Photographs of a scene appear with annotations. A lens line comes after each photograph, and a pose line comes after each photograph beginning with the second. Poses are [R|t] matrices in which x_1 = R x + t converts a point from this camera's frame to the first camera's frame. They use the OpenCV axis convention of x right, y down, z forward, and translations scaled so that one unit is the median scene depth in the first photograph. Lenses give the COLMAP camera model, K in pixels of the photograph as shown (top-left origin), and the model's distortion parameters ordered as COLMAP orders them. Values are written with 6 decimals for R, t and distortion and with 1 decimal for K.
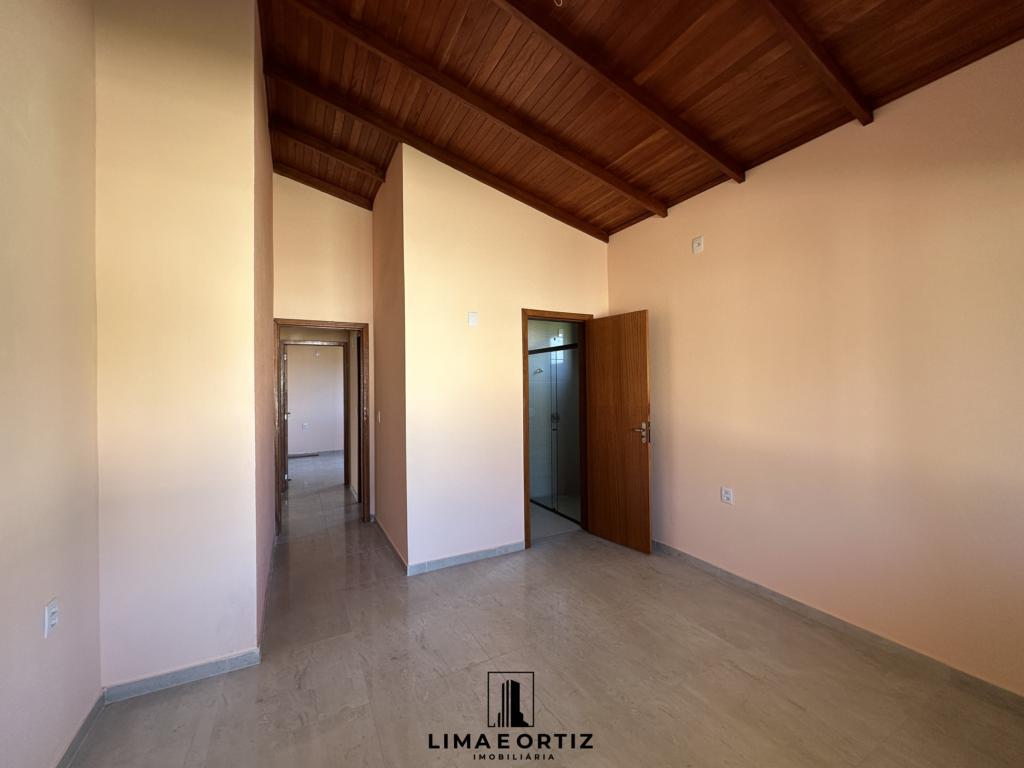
lens RADIAL K [[407.4, 0, 510.8], [0, 407.4, 385.7], [0, 0, 1]] dist [-0.000852, 0.000529]
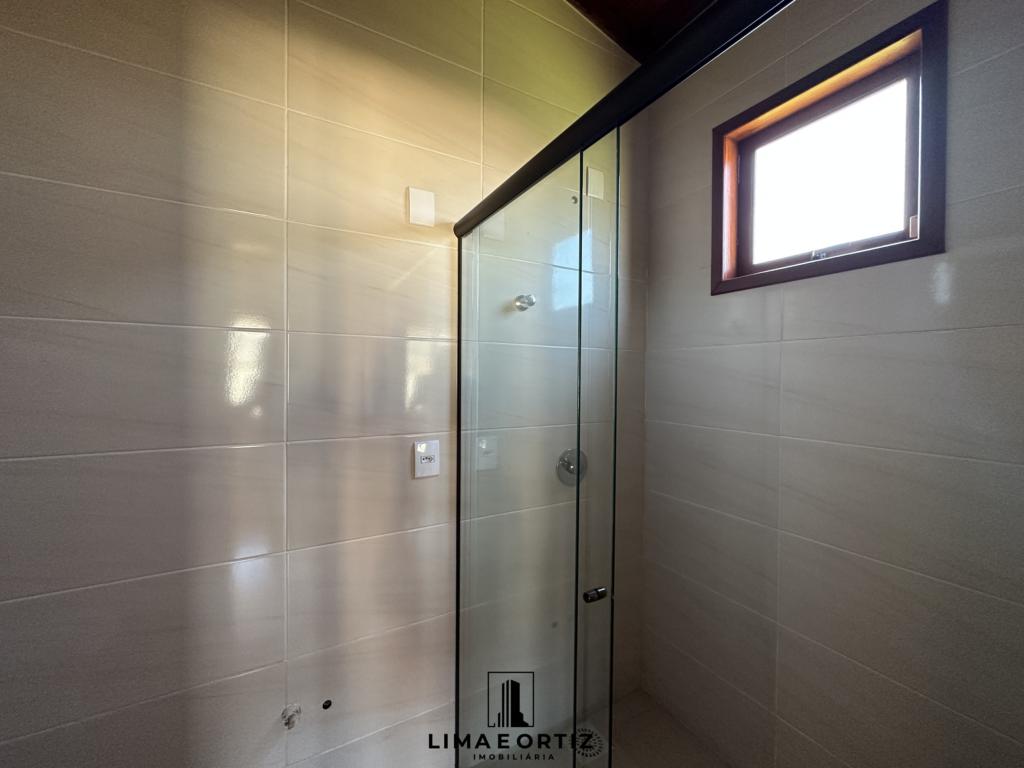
lens RADIAL K [[407.4, 0, 511.7], [0, 407.4, 385.1], [0, 0, 1]] dist [-0.000852, 0.000529]
pose [[0.999542, 0.021911, -0.020888, 0.070530], [-0.021418, 0.999494, 0.023535, 0.014034], [0.021393, -0.023076, 0.999505, 0.712570]]
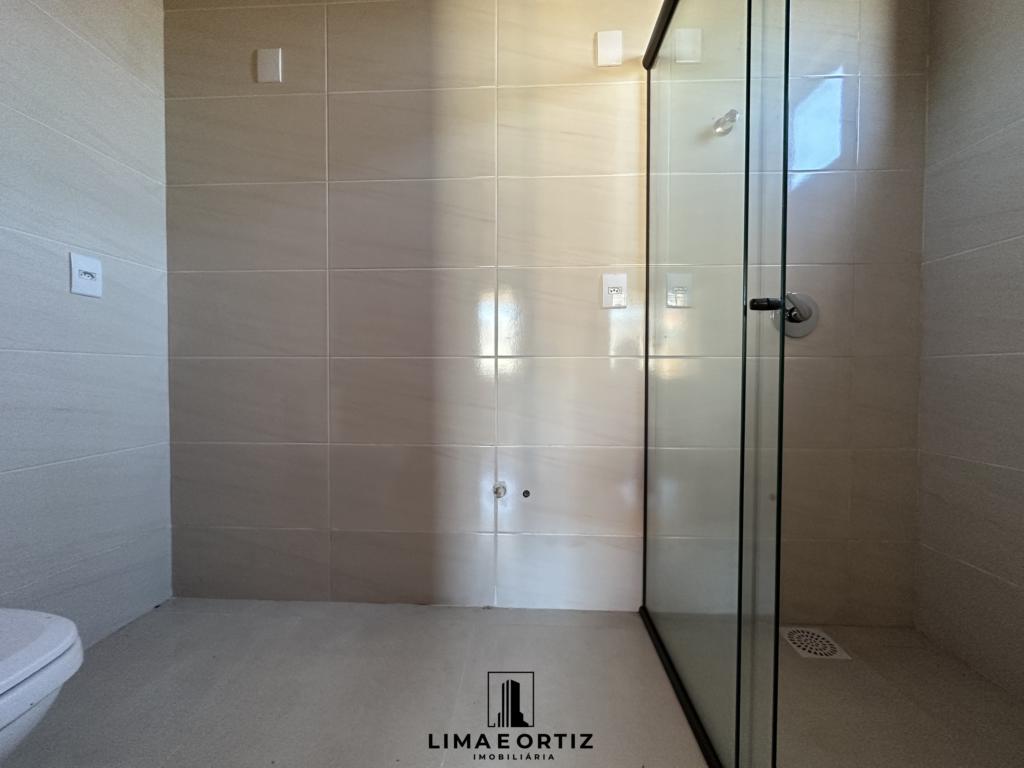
lens RADIAL K [[407.4, 0, 513.5], [0, 407.4, 379.9], [0, 0, 1]] dist [-0.000852, 0.000529]
pose [[0.835790, 0.025935, -0.548437, 0.104620], [-0.008701, 0.999384, 0.034000, 0.115314], [0.548981, -0.023645, 0.835501, 0.706502]]
